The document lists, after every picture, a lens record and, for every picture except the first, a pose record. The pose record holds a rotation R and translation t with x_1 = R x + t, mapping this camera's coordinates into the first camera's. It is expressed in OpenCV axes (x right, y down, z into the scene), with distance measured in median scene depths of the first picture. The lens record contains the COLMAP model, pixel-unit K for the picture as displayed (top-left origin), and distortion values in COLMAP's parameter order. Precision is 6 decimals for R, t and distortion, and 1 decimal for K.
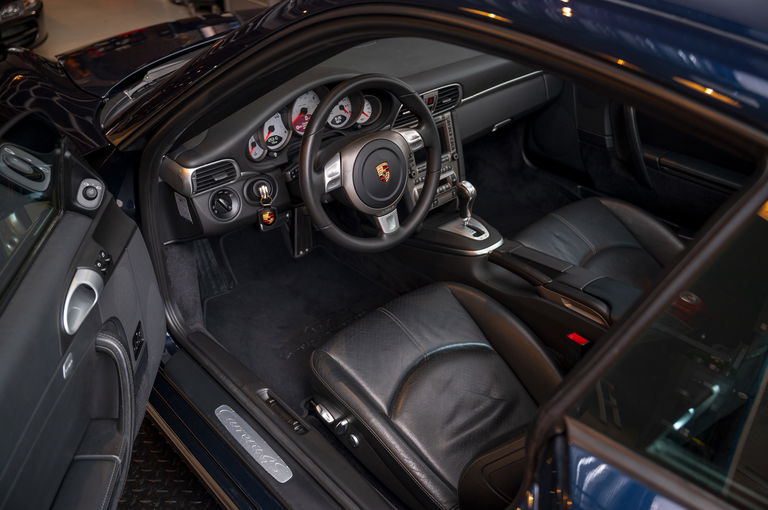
lens RADIAL K [[703.7, 0, 388.9], [0, 703.7, 253.7], [0, 0, 1]] dist [0.003363, 0.000000]
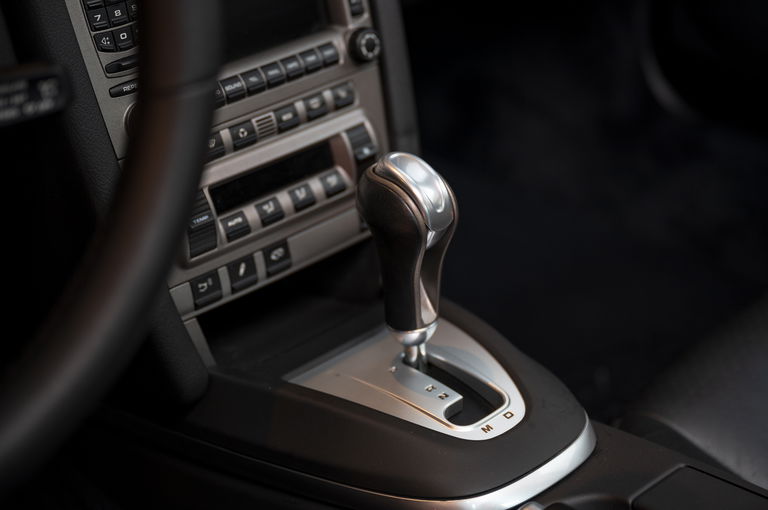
lens RADIAL K [[1486.1, 0, 385.0], [0, 1486.1, 253.9], [0, 0, 1]] dist [0.053047, 0.000000]
pose [[0.999401, -0.014331, 0.031493, 0.089162], [0.016020, 0.998410, -0.054037, -0.050237], [-0.030668, 0.054509, 0.998042, 0.568672]]
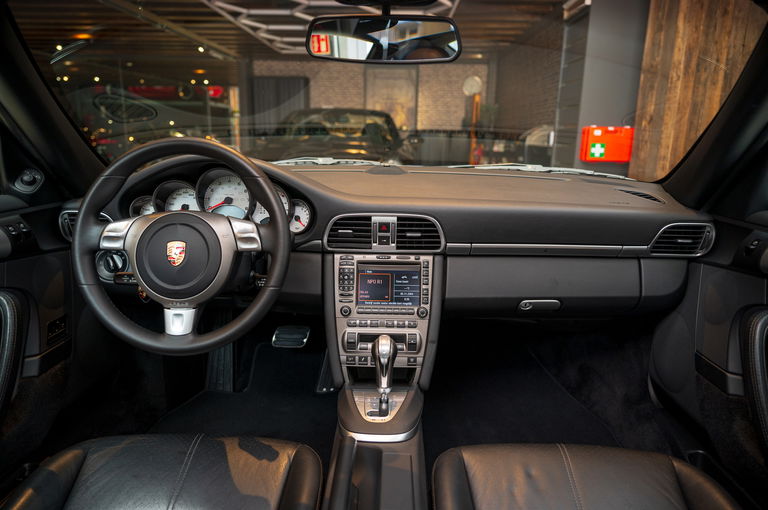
lens RADIAL K [[513.6, 0, 383.0], [0, 513.6, 256.1], [0, 0, 1]] dist [0.000308, 0.000141]
pose [[0.721612, 0.162284, -0.673008, 0.451705], [-0.384438, 0.902406, -0.194603, -0.072530], [0.575746, 0.399158, 0.713575, 0.587401]]
